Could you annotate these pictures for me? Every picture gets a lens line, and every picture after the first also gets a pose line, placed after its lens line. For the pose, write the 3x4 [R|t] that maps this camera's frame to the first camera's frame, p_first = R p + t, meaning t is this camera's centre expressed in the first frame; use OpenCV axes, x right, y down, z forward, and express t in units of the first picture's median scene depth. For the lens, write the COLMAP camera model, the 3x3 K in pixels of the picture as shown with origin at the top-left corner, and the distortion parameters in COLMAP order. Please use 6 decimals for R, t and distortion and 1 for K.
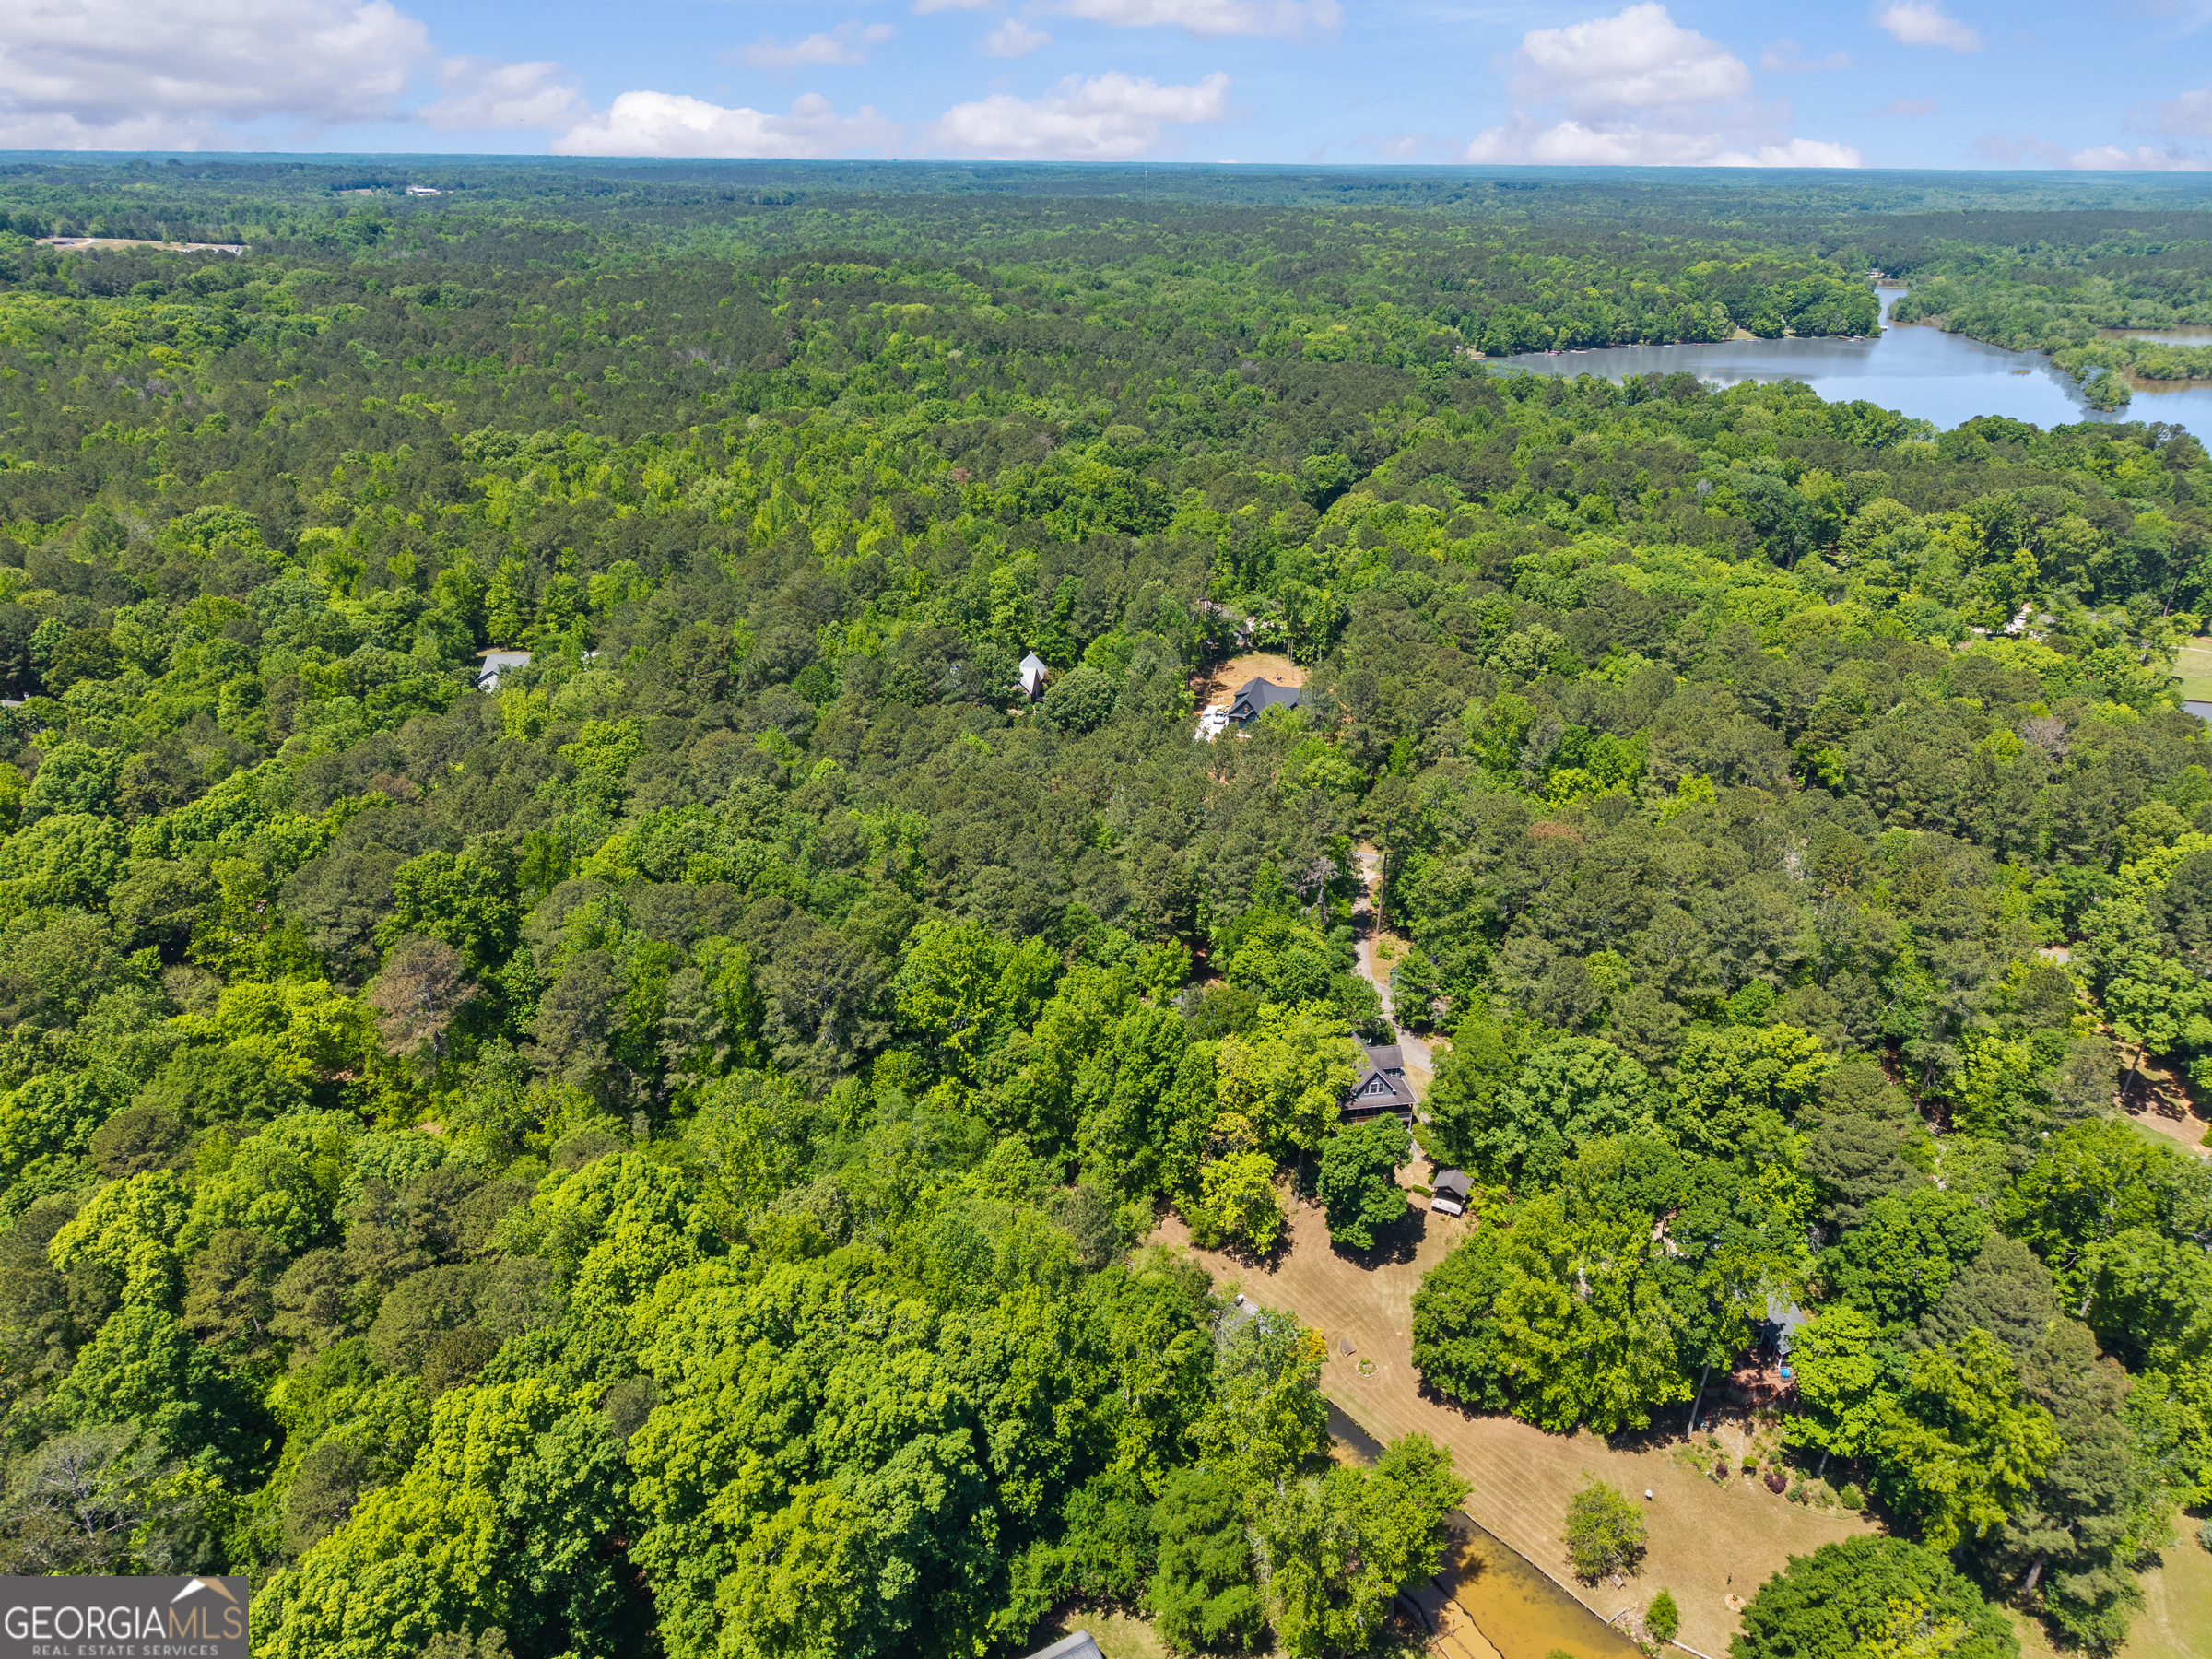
lens RADIAL K [[1477.6, 0, 1104.6], [0, 1477.6, 836.2], [0, 0, 1]] dist [0.014551, -0.009514]
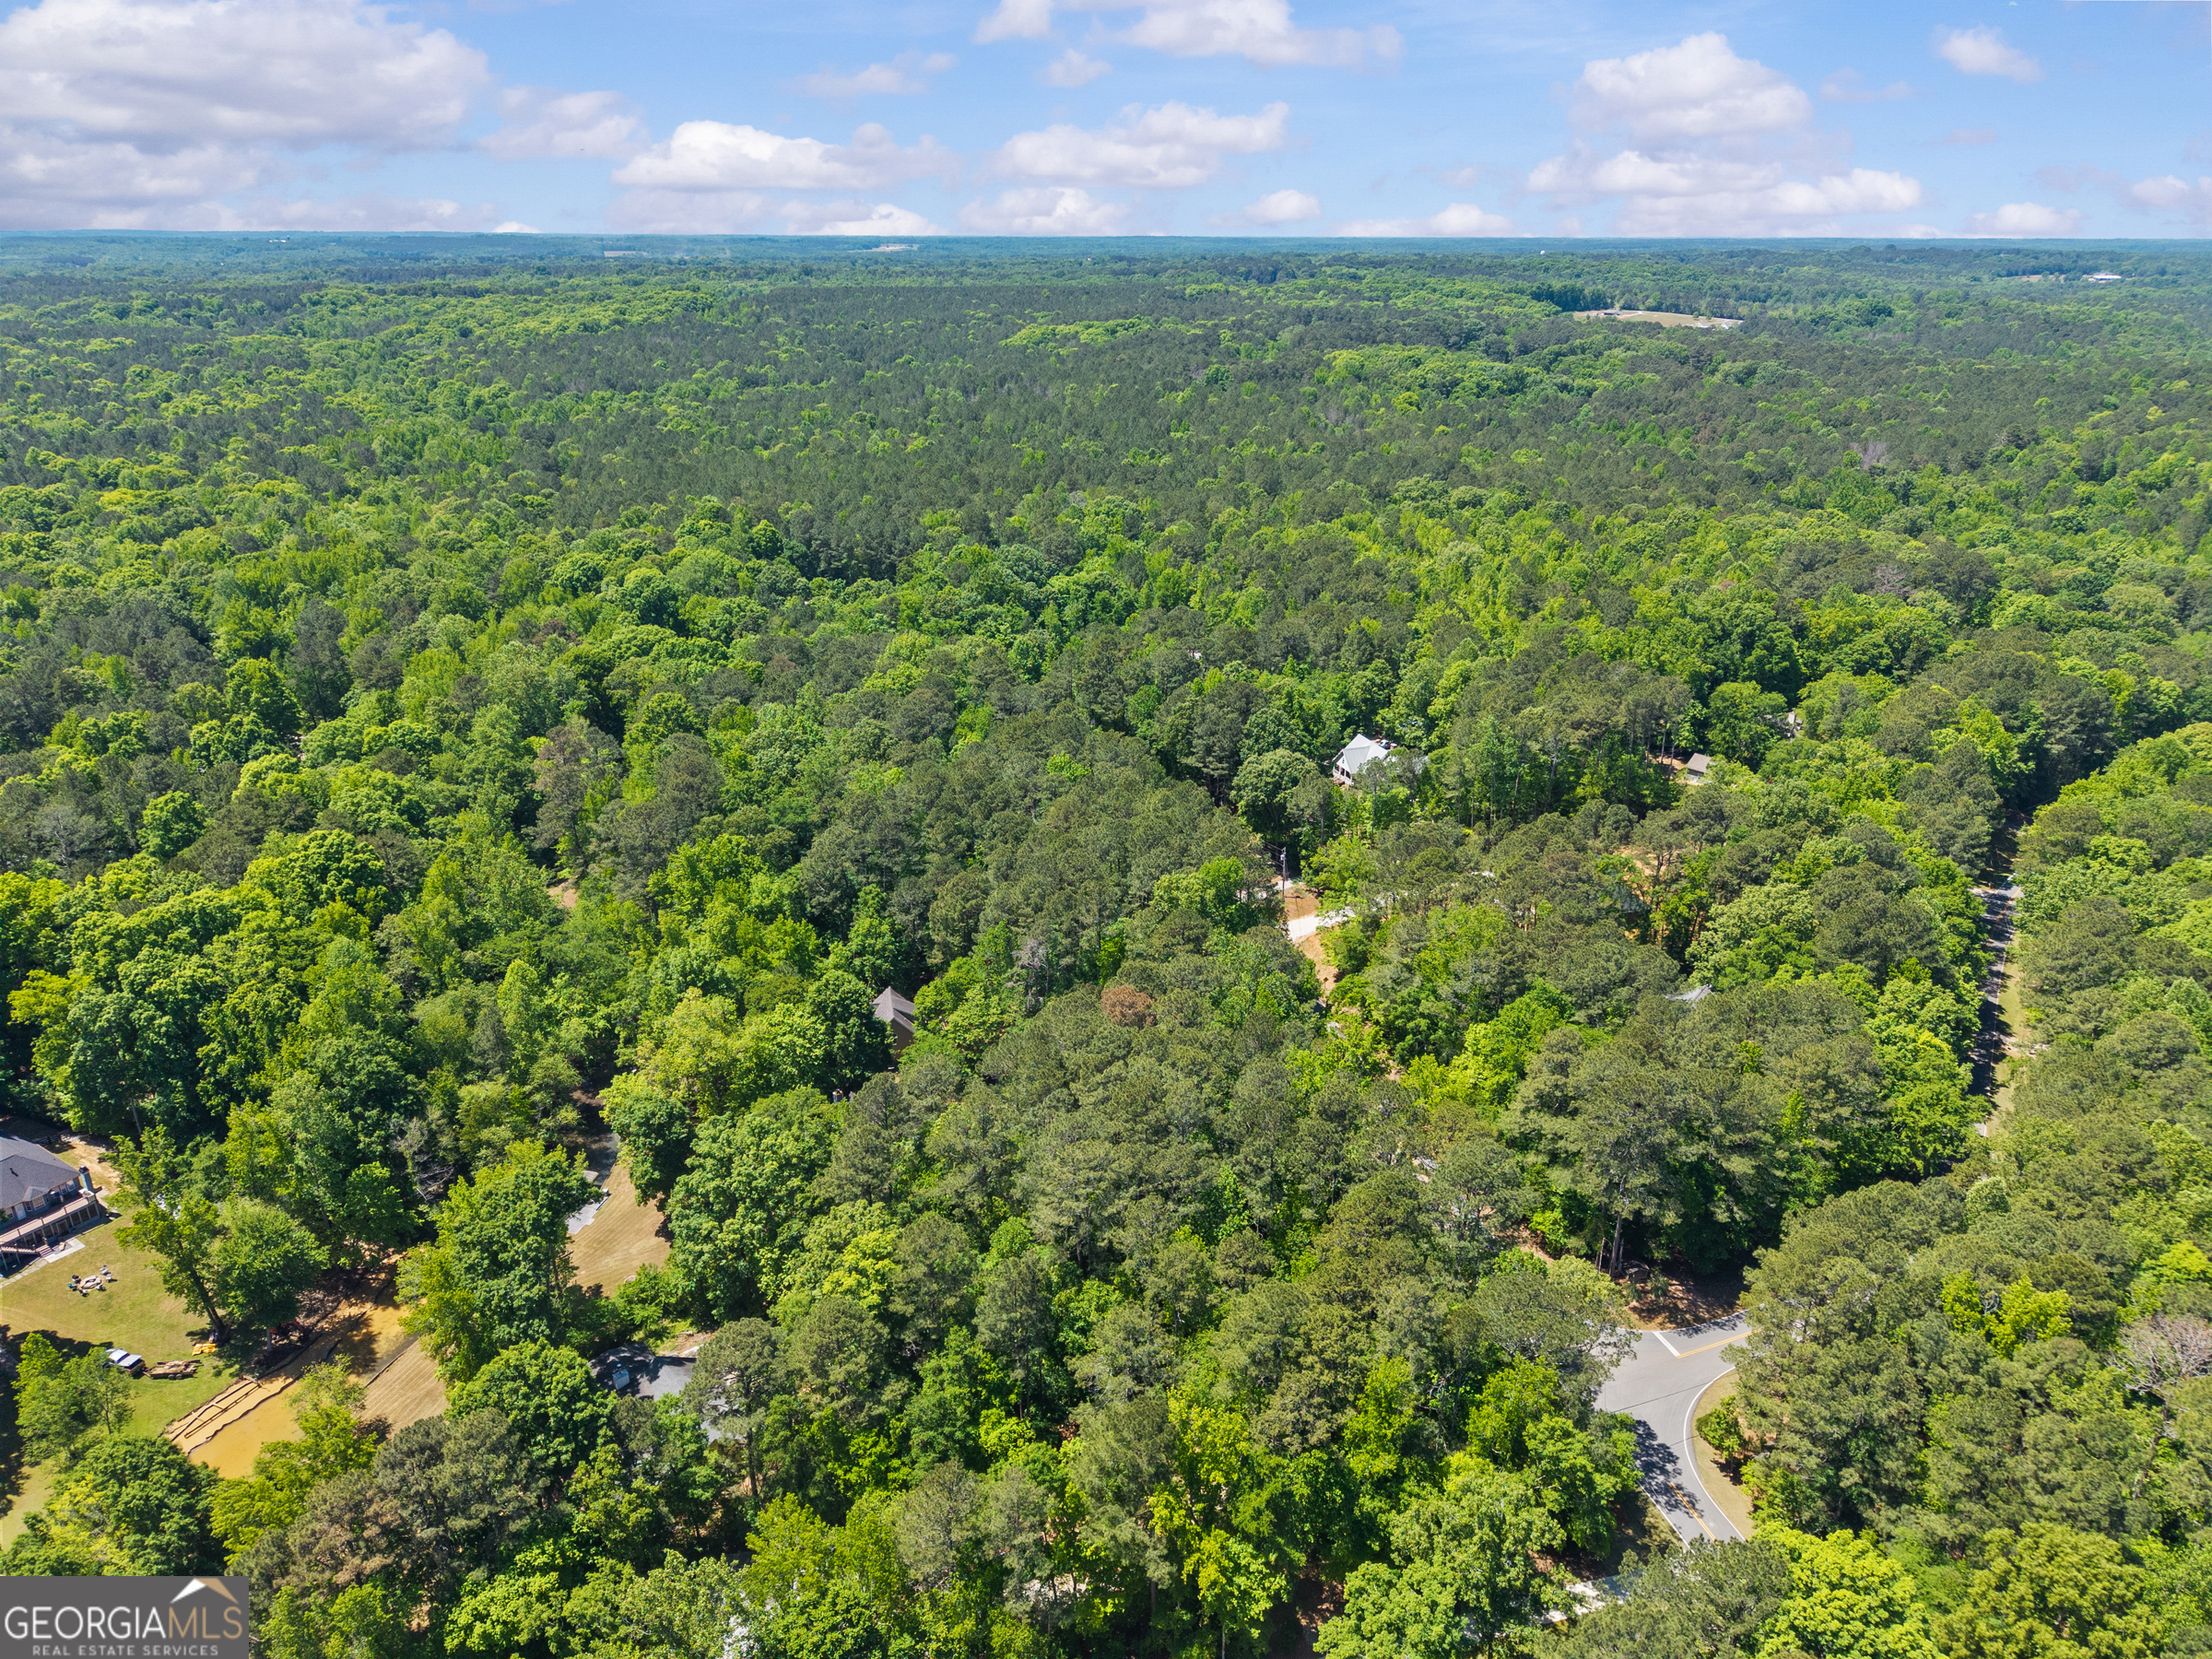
lens RADIAL K [[1477.6, 0, 1104.6], [0, 1477.6, 836.2], [0, 0, 1]] dist [0.014551, -0.009514]
pose [[0.520074, 0.318000, -0.792717, 1.025309], [-0.356501, 0.924216, 0.136863, -0.221344], [0.776164, 0.211426, 0.594028, 0.508343]]
